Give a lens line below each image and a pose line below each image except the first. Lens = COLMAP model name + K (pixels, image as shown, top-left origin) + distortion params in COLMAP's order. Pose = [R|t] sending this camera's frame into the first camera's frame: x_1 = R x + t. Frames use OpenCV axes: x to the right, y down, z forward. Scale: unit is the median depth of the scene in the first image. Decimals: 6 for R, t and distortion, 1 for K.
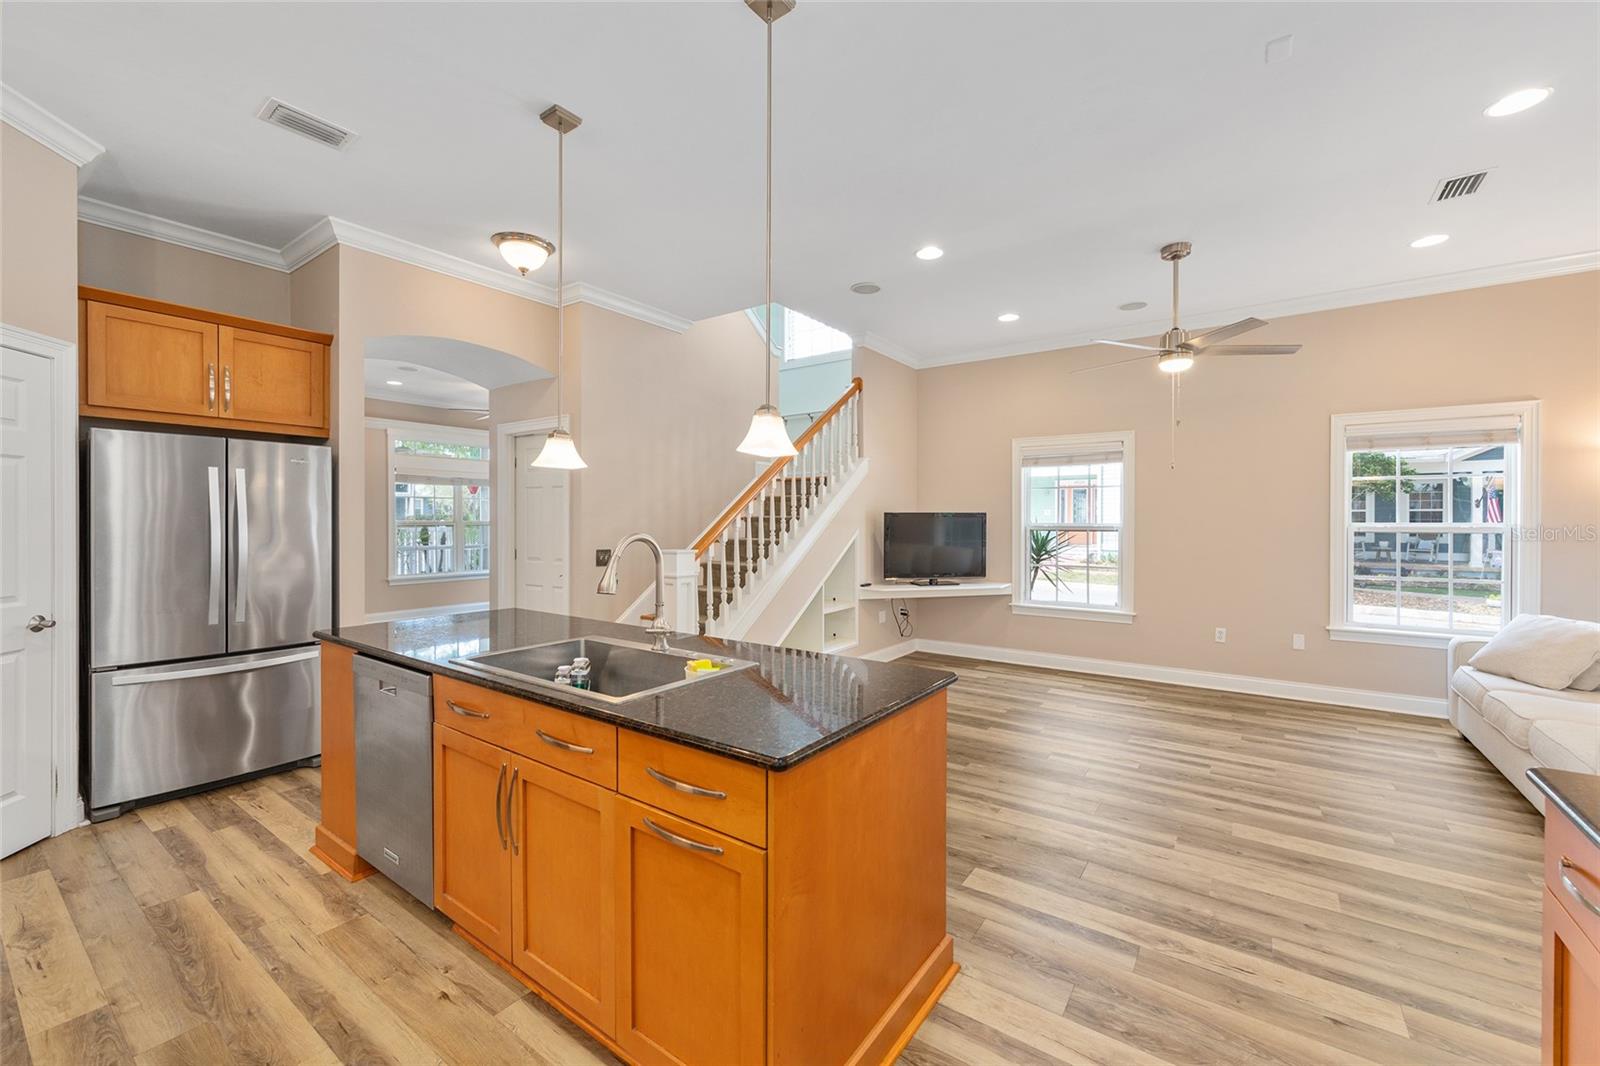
lens RADIAL K [[639.5, 0, 803.9], [0, 639.5, 528.0], [0, 0, 1]] dist [-0.002963, 0.000175]
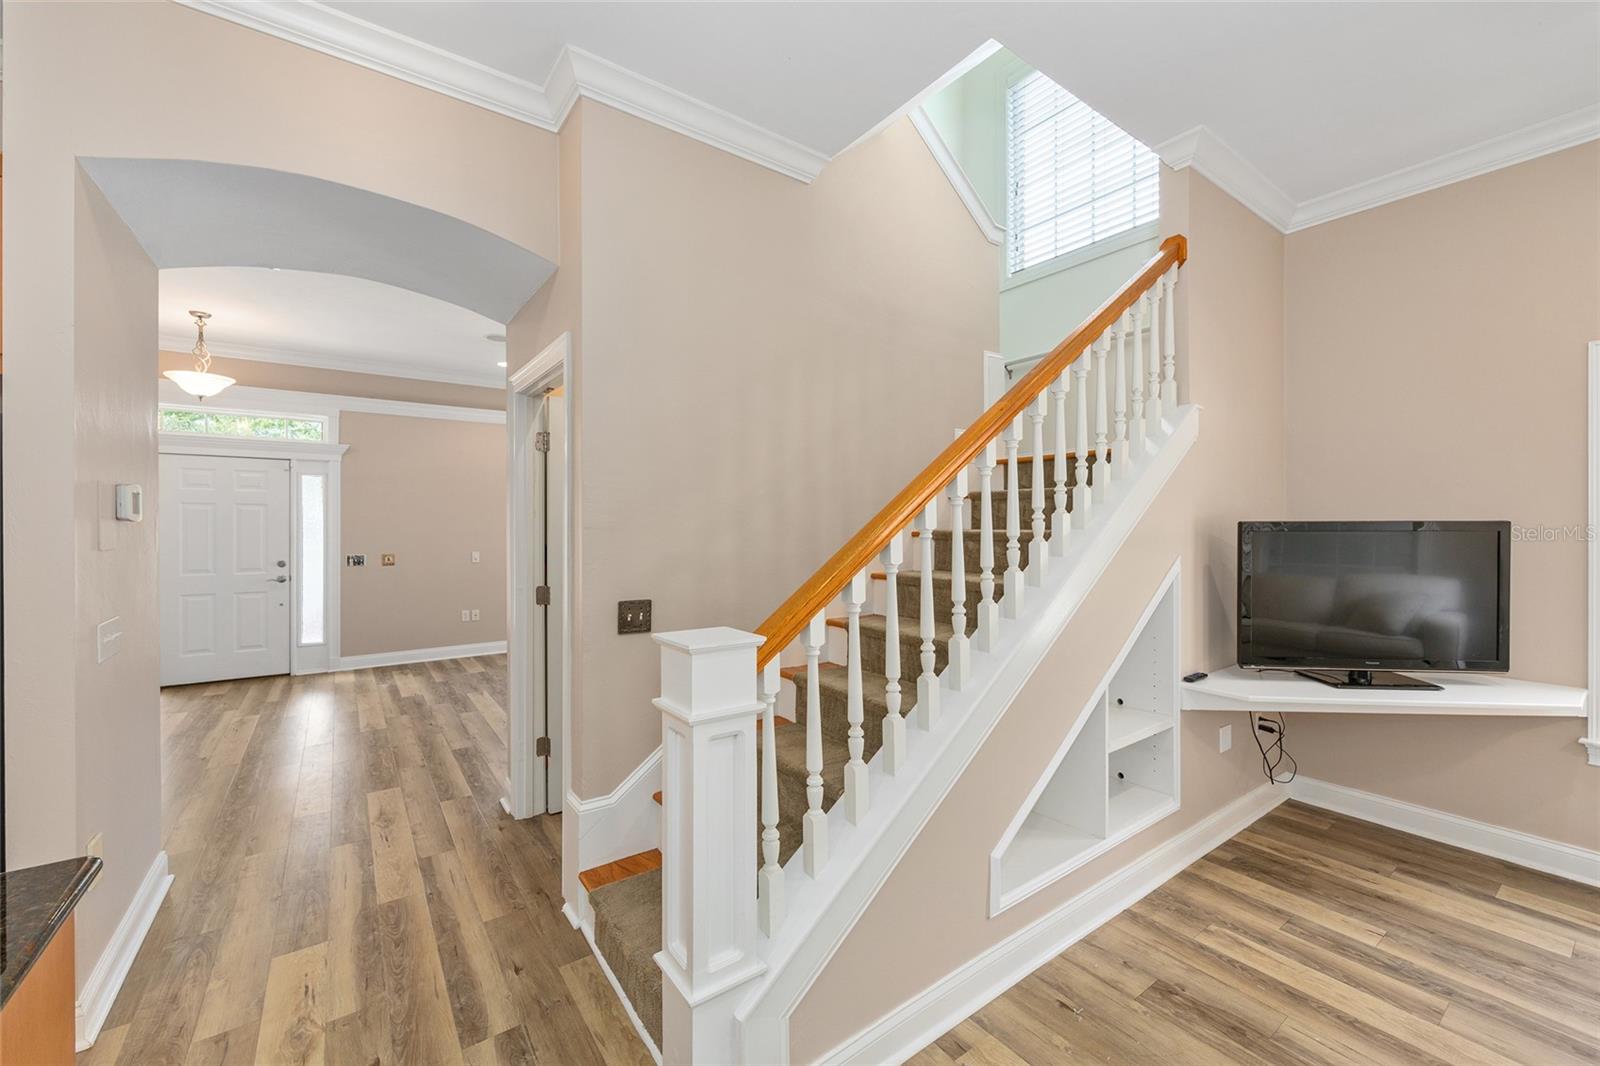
lens RADIAL K [[642.4, 0, 803.9], [0, 642.4, 529.9], [0, 0, 1]] dist [-0.001176, 0.000076]
pose [[0.947603, 0.000311, -0.319450, -0.033104], [-0.001883, 0.999988, -0.004611, -0.021695], [0.319444, 0.004970, 0.947592, 0.646957]]
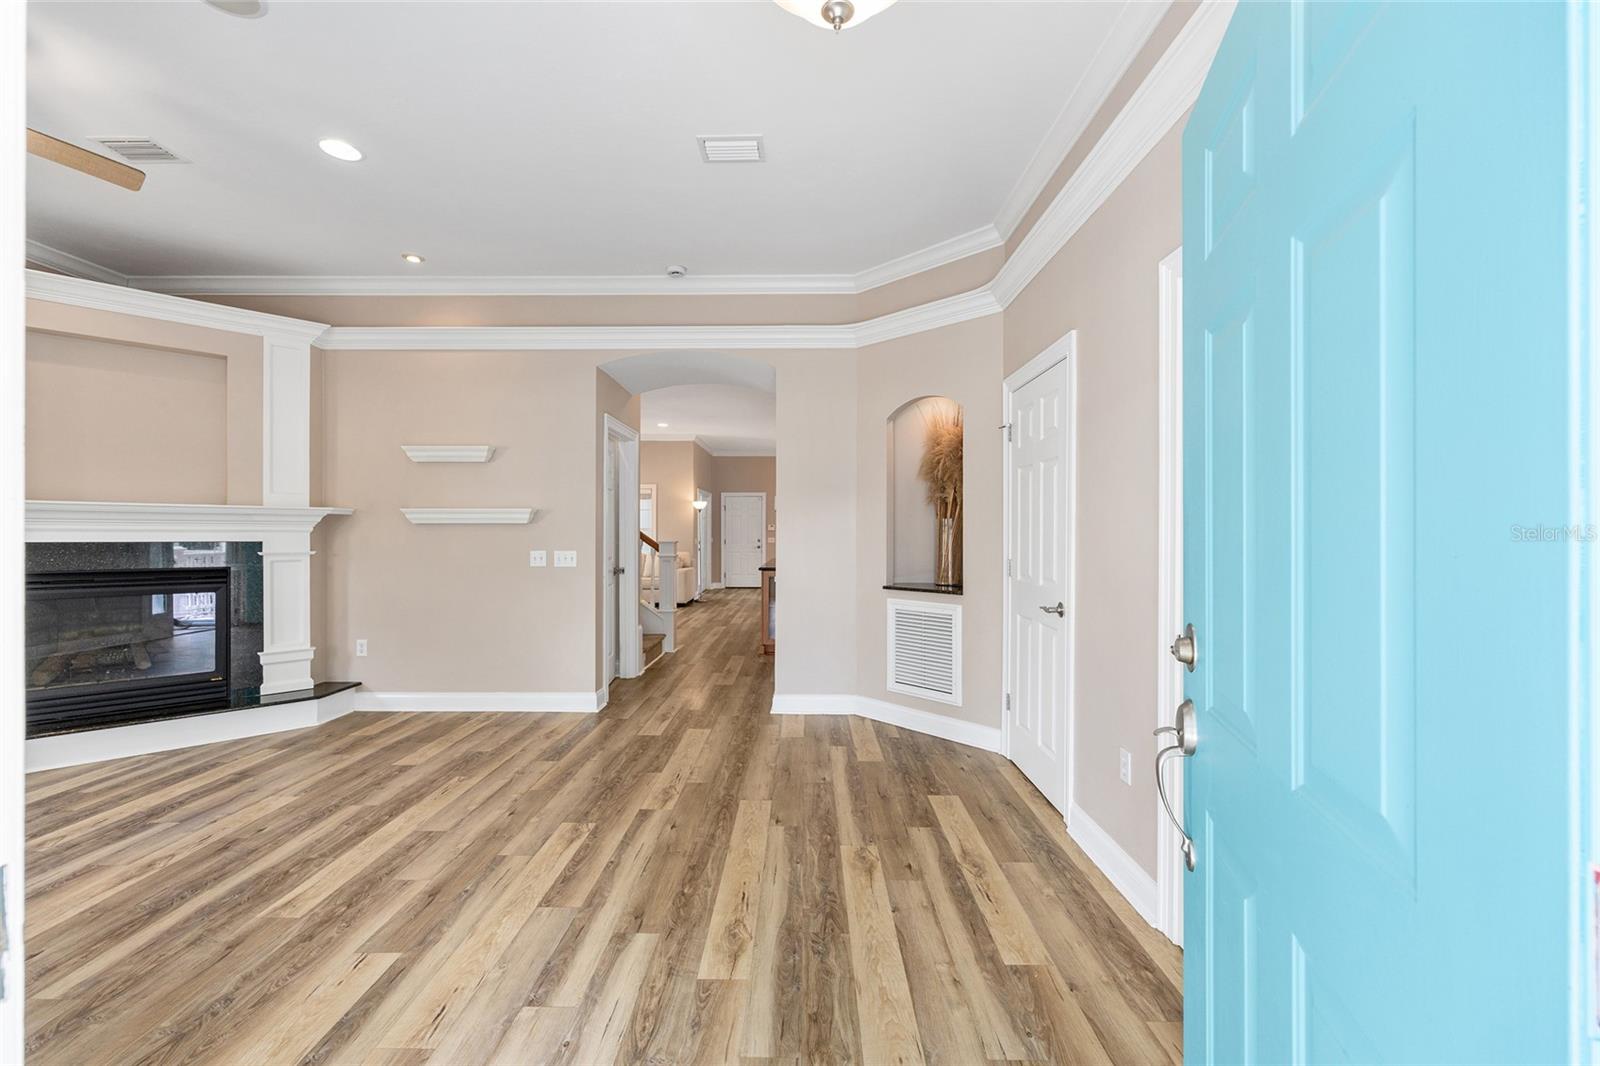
lens RADIAL K [[642.4, 0, 803.9], [0, 642.4, 529.9], [0, 0, 1]] dist [-0.001176, 0.000076]
pose [[-0.576887, 0.000812, 0.816824, -1.675688], [0.006988, 0.999968, 0.003941, 0.000807], [-0.816794, 0.007981, -0.576874, 1.590509]]
